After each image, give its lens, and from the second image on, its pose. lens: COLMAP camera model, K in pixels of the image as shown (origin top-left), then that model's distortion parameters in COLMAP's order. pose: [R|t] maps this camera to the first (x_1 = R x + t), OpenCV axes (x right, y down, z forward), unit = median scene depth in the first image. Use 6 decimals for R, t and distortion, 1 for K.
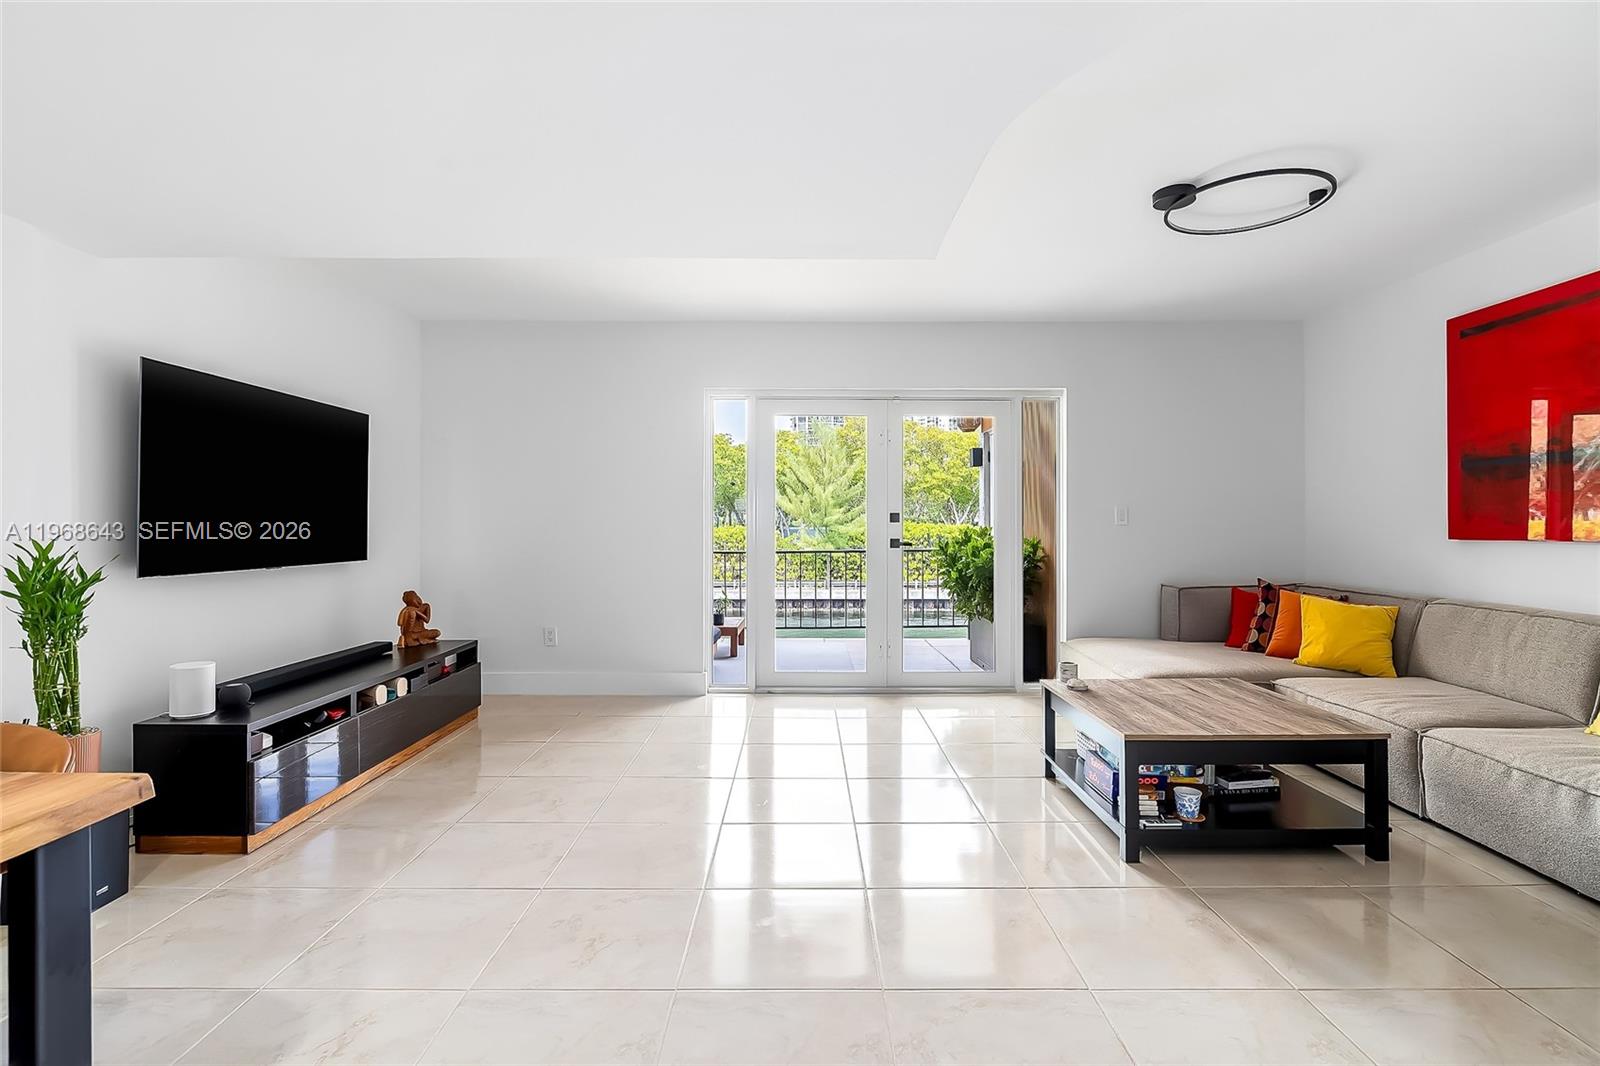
lens RADIAL K [[747.7, 0, 804.7], [0, 747.7, 526.0], [0, 0, 1]] dist [0.003279, 0.001030]
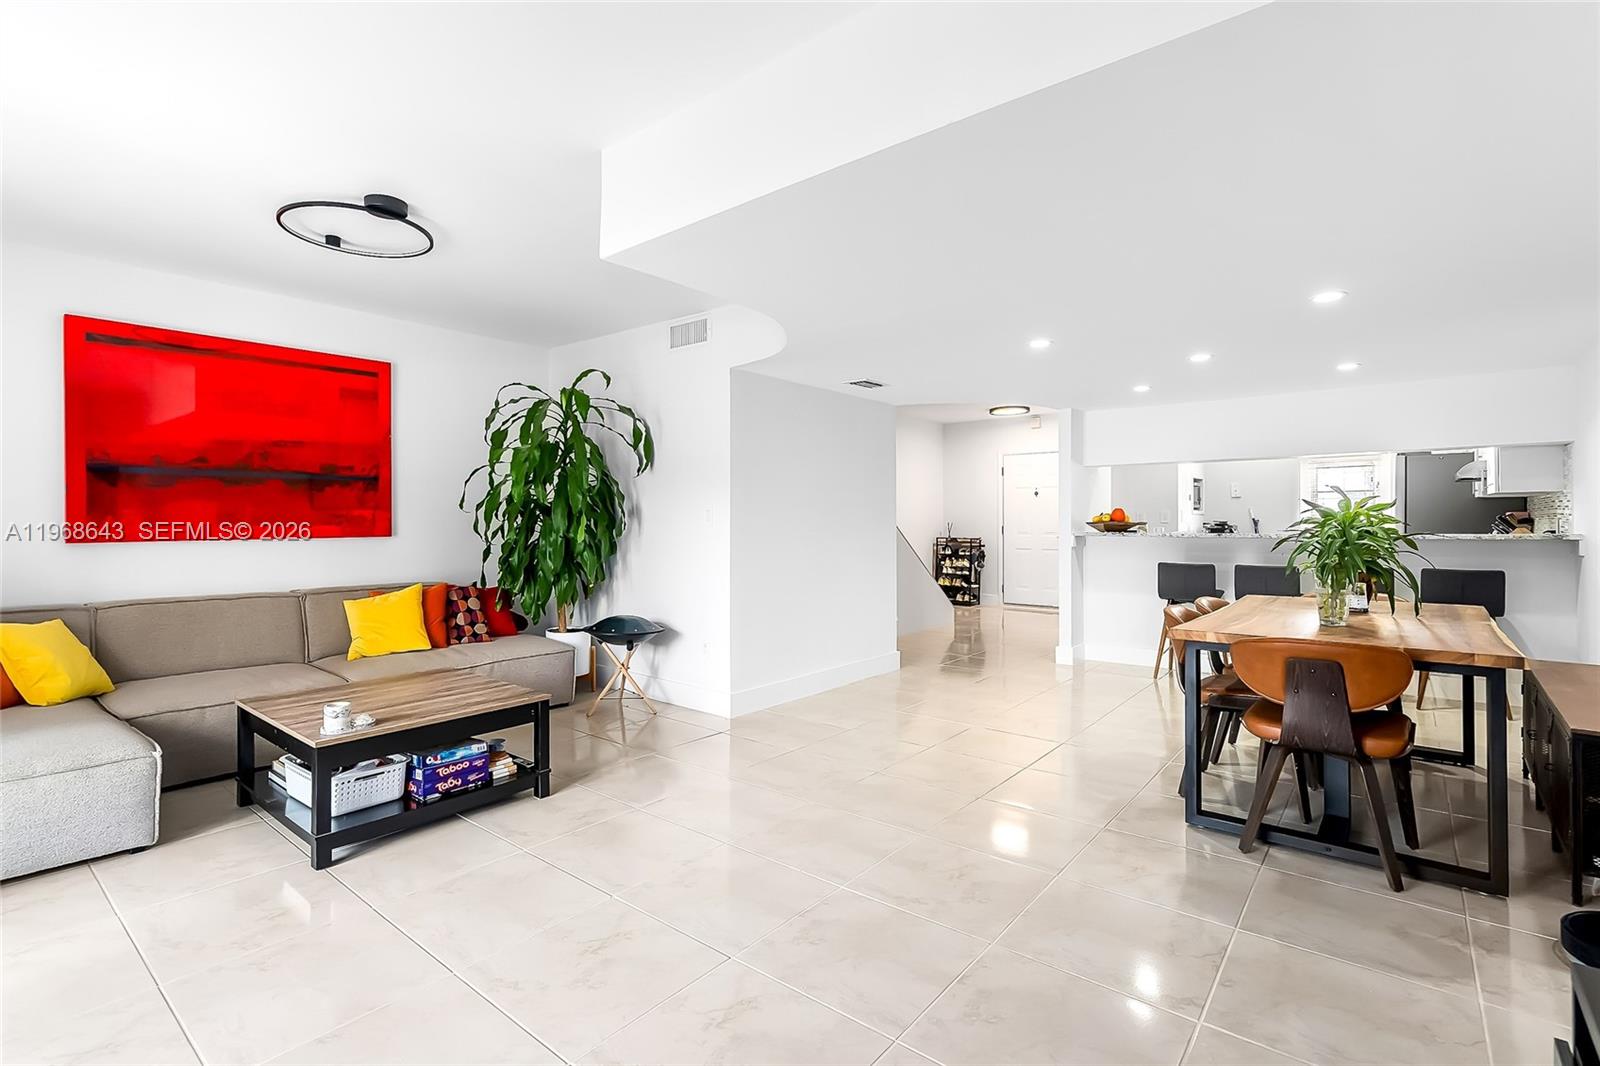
lens RADIAL K [[742.4, 0, 774.5], [0, 742.4, 522.1], [0, 0, 1]] dist [-0.000431, 0.000244]
pose [[-0.759670, -0.000599, 0.650309, -0.416162], [0.001414, 0.999996, 0.002574, -0.009678], [-0.650308, 0.002875, -0.759665, 1.050041]]
